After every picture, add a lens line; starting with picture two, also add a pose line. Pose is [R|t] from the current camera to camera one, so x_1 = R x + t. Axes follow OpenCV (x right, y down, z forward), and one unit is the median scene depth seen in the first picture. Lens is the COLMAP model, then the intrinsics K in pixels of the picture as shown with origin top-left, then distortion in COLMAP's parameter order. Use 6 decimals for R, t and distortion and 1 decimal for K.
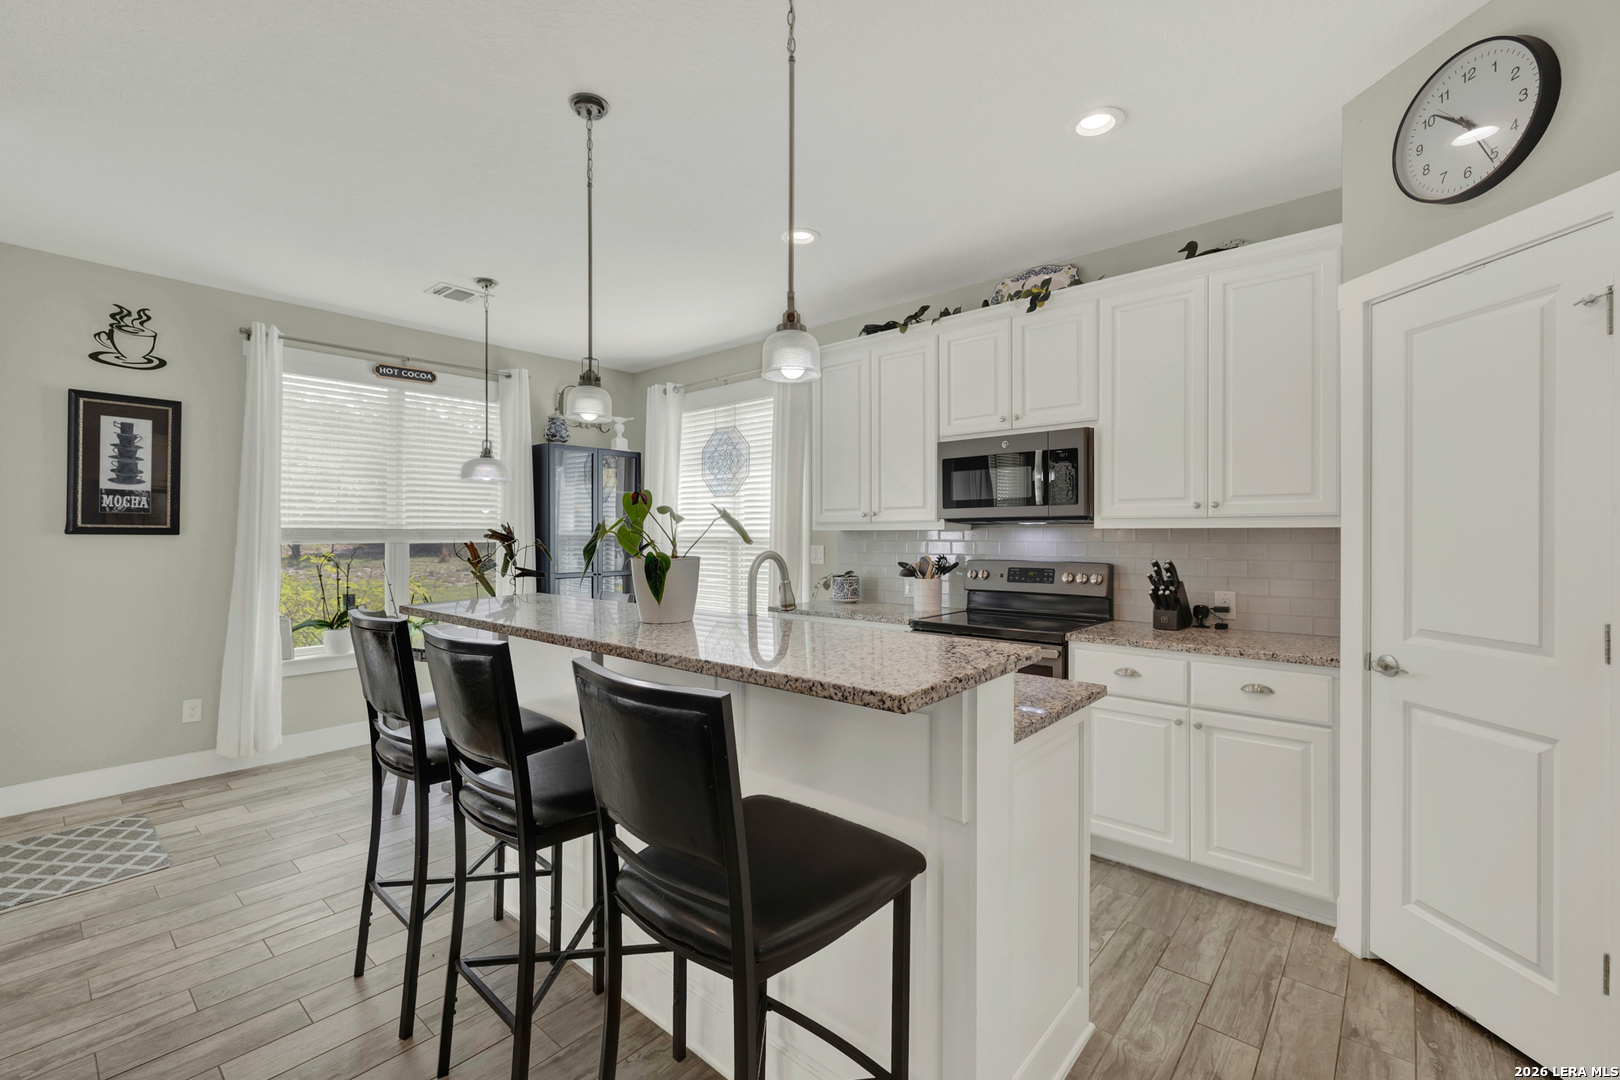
lens RADIAL K [[692.7, 0, 811.3], [0, 692.7, 531.5], [0, 0, 1]] dist [-0.014201, 0.002845]
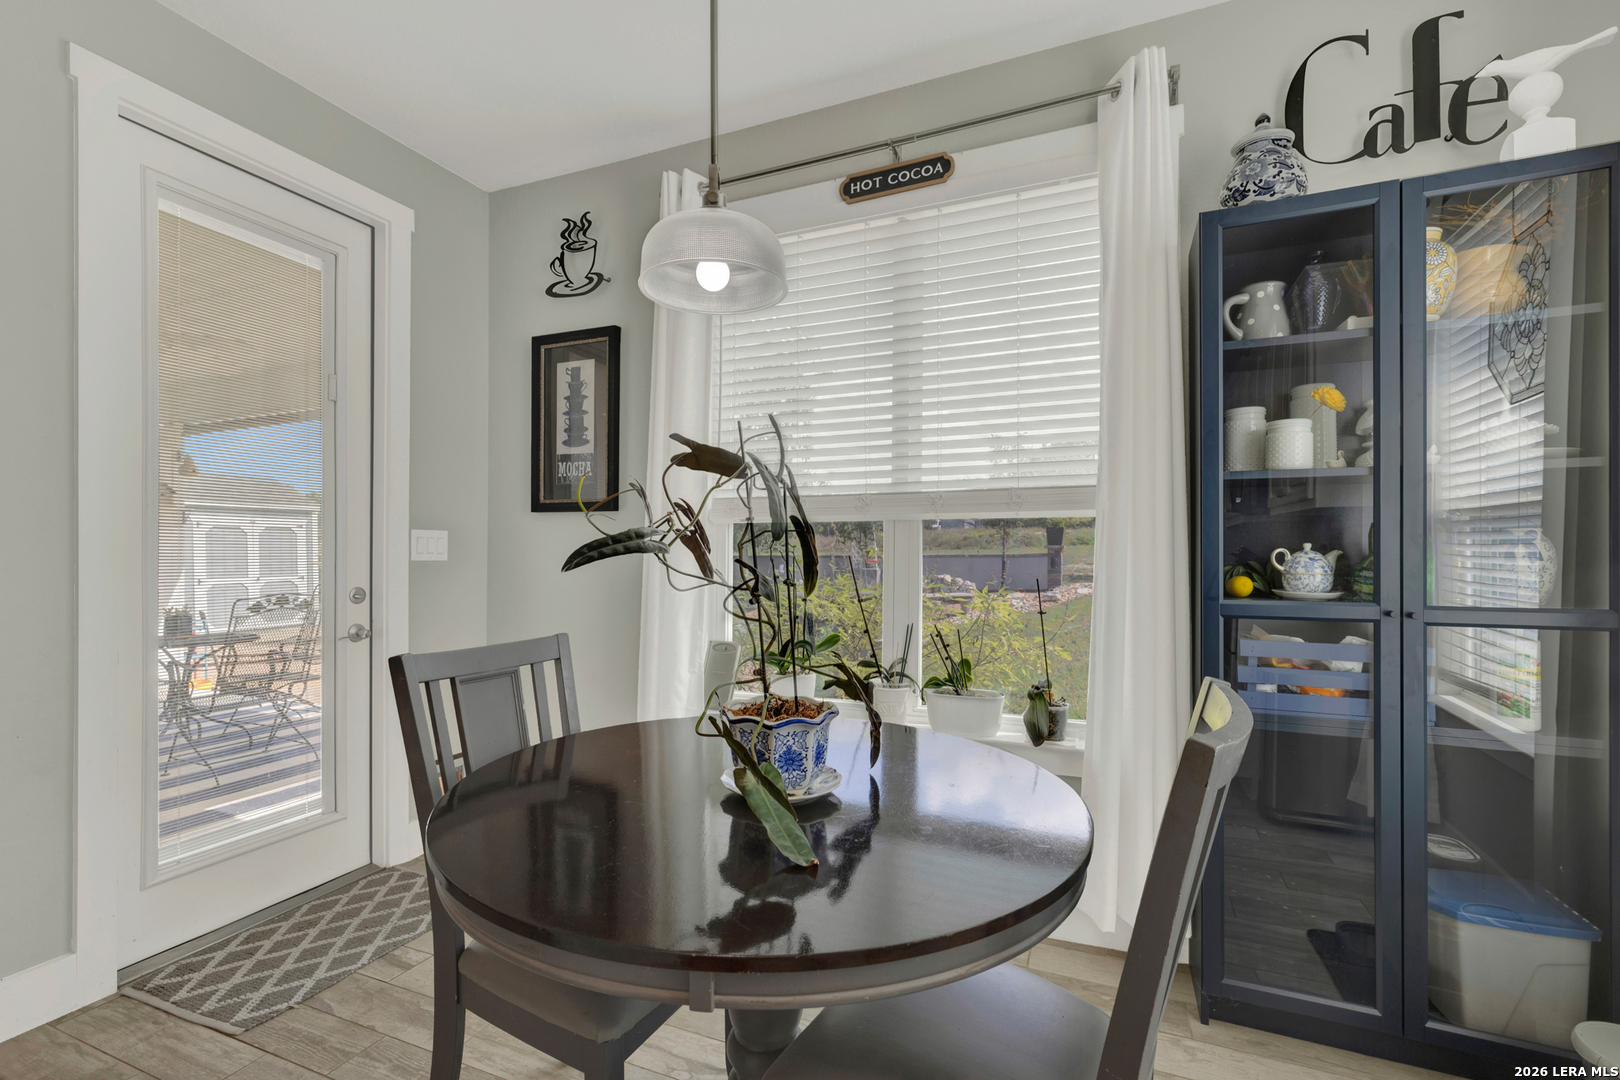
lens RADIAL K [[729.4, 0, 797.9], [0, 729.4, 550.9], [0, 0, 1]] dist [-0.002499, -0.000033]
pose [[0.293094, 0.001578, -0.956082, -0.134759], [0.007948, 0.999960, 0.004087, 0.047463], [0.956051, -0.008797, 0.293069, 0.989893]]
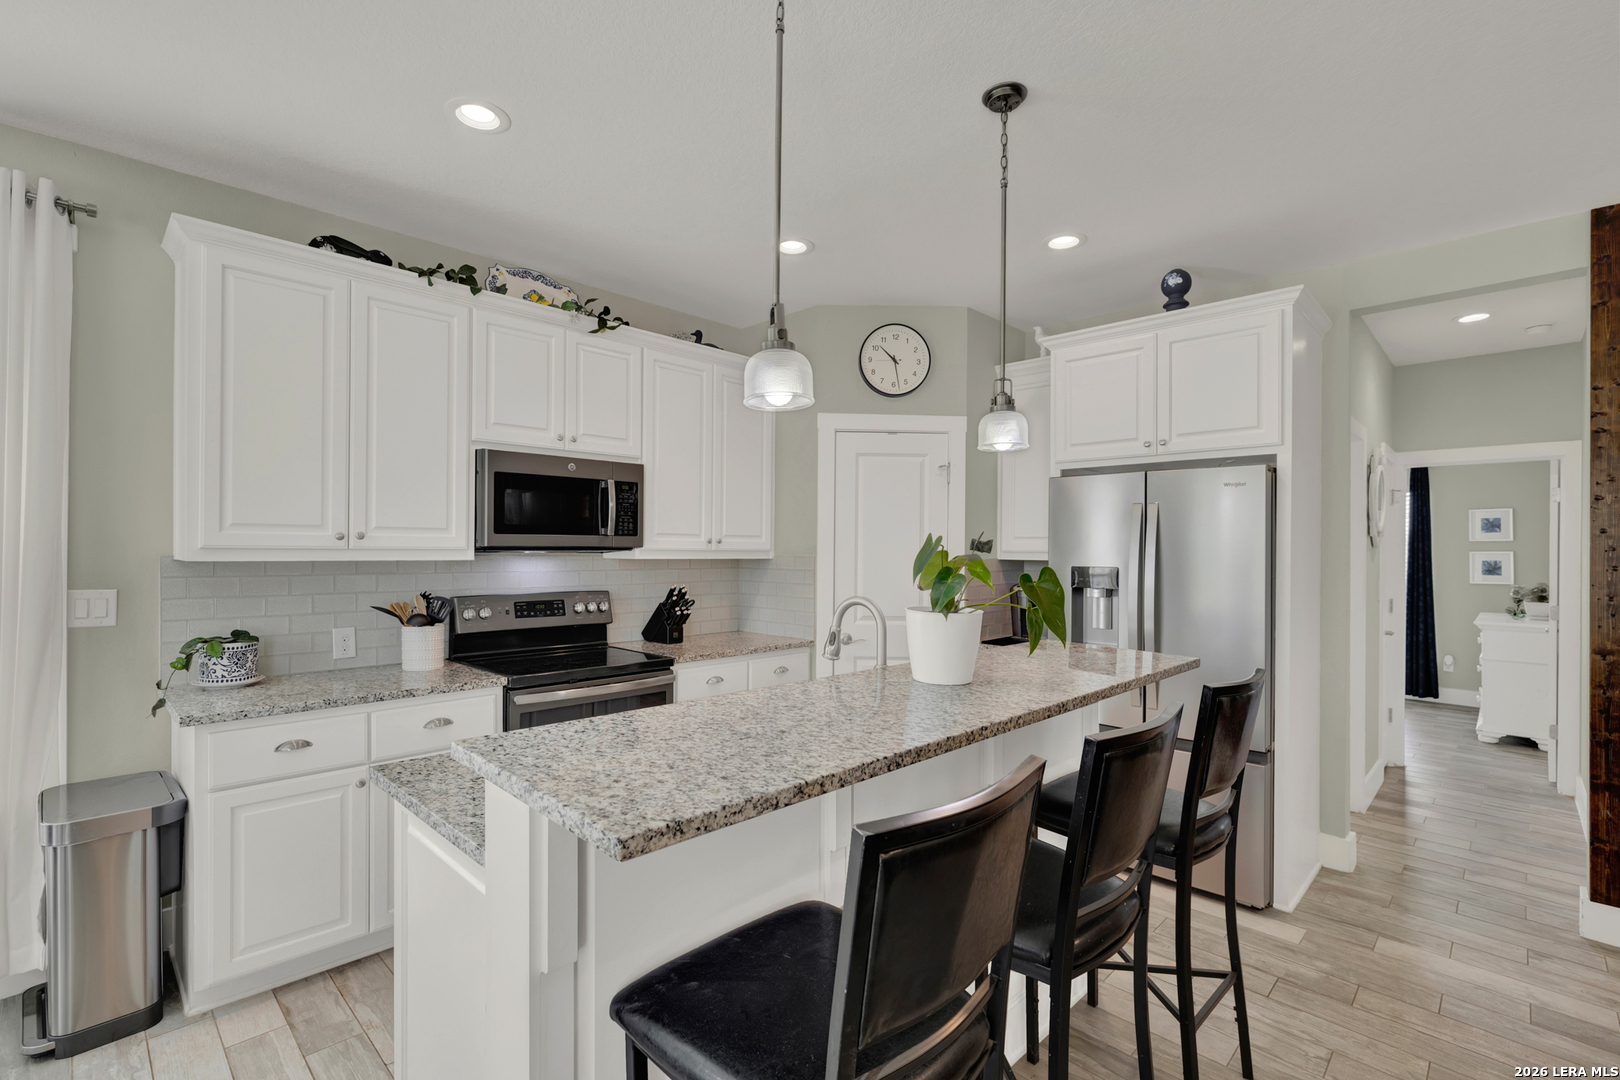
lens RADIAL K [[729.4, 0, 816.7], [0, 729.4, 545.3], [0, 0, 1]] dist [-0.002499, -0.000033]
pose [[0.056633, 0.003954, 0.998387, -0.619153], [-0.016860, 0.999853, -0.003003, -0.023780], [-0.998253, -0.016663, 0.056691, 0.573106]]
